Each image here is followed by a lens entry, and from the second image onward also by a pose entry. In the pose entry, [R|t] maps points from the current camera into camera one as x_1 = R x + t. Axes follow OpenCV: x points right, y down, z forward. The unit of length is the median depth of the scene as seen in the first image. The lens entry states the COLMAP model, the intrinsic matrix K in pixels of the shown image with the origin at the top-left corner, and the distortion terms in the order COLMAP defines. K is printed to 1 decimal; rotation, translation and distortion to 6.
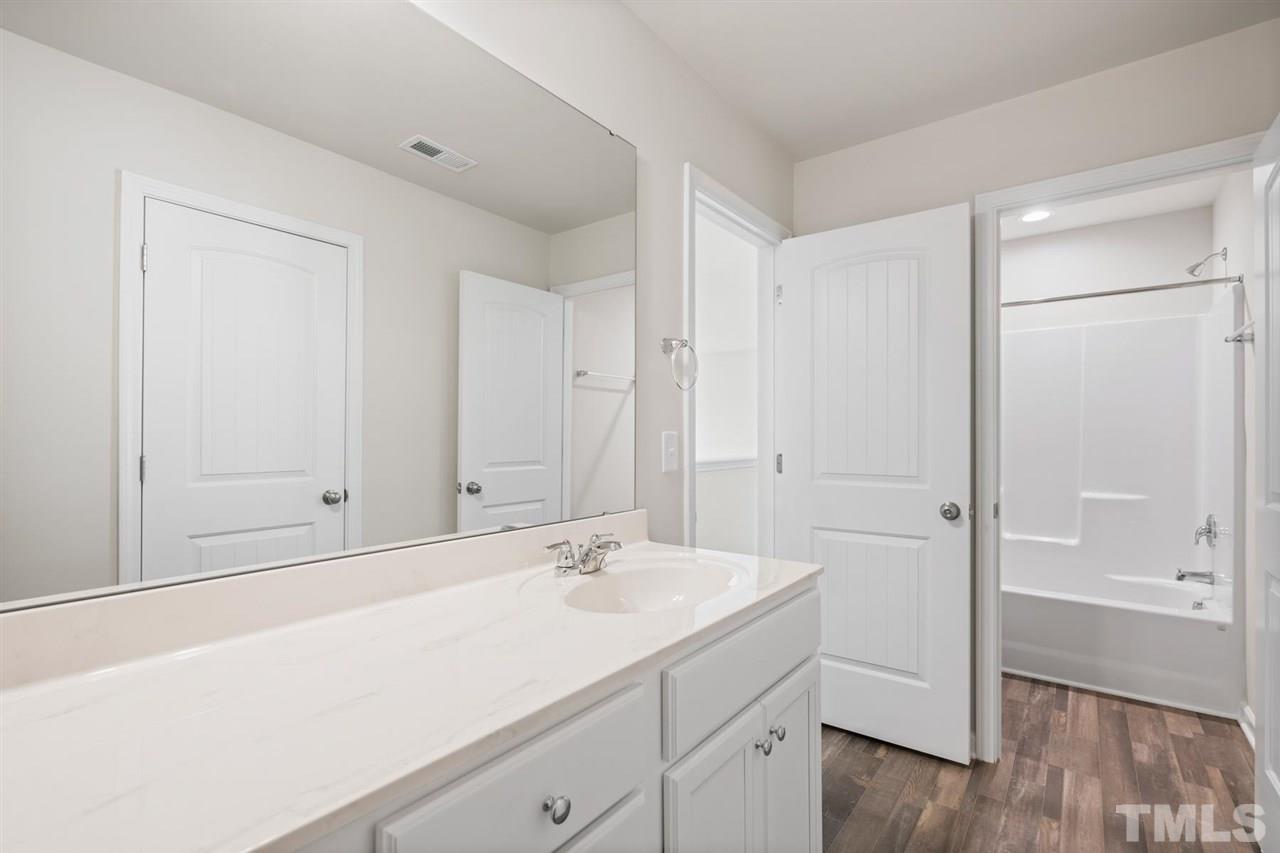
lens RADIAL K [[583.9, 0, 639.1], [0, 583.9, 426.8], [0, 0, 1]] dist [-0.011888, 0.003920]
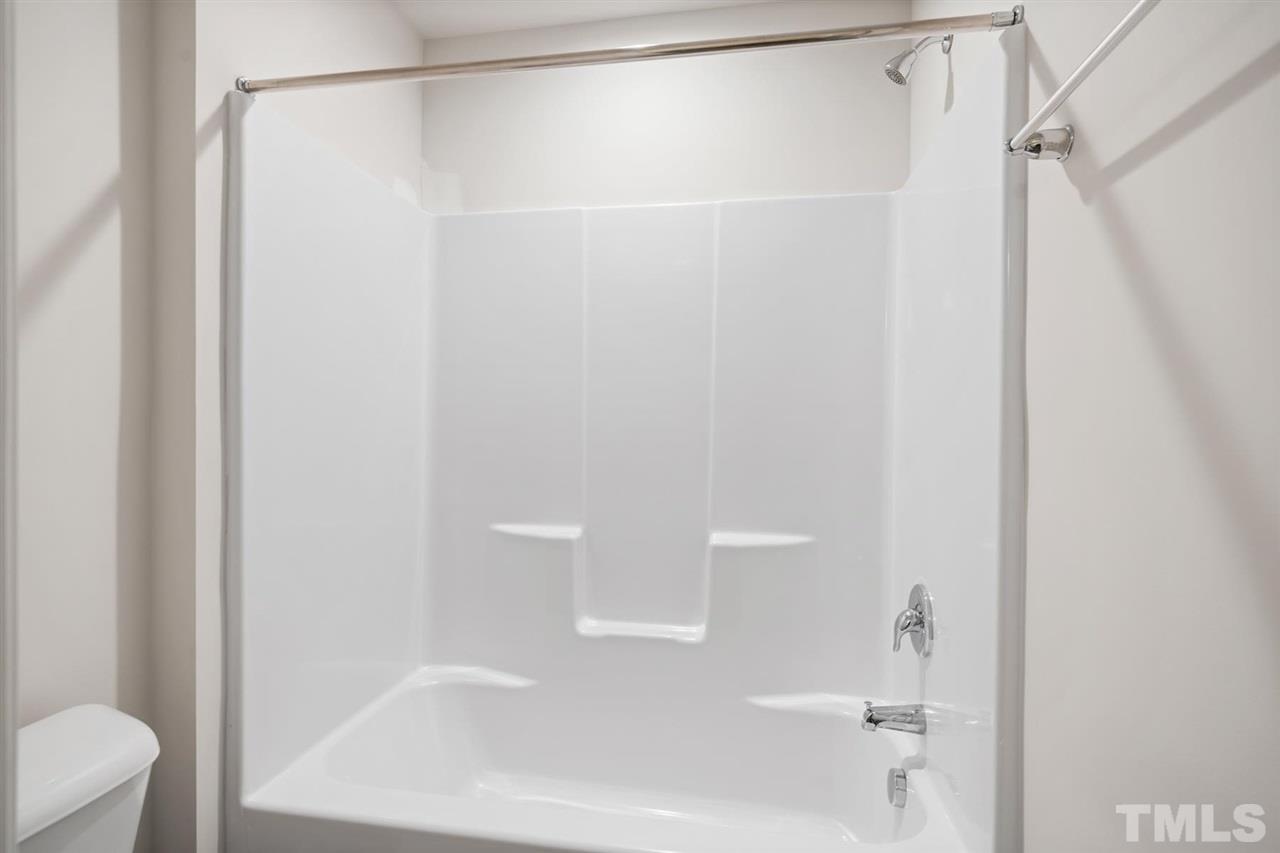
lens RADIAL K [[662.7, 0, 639.4], [0, 662.7, 428.7], [0, 0, 1]] dist [-0.001379, 0.000348]
pose [[0.884017, -0.000834, 0.467455, 0.528870], [-0.006393, 0.999883, 0.013873, 0.016565], [-0.467412, -0.015253, 0.883908, 0.629109]]
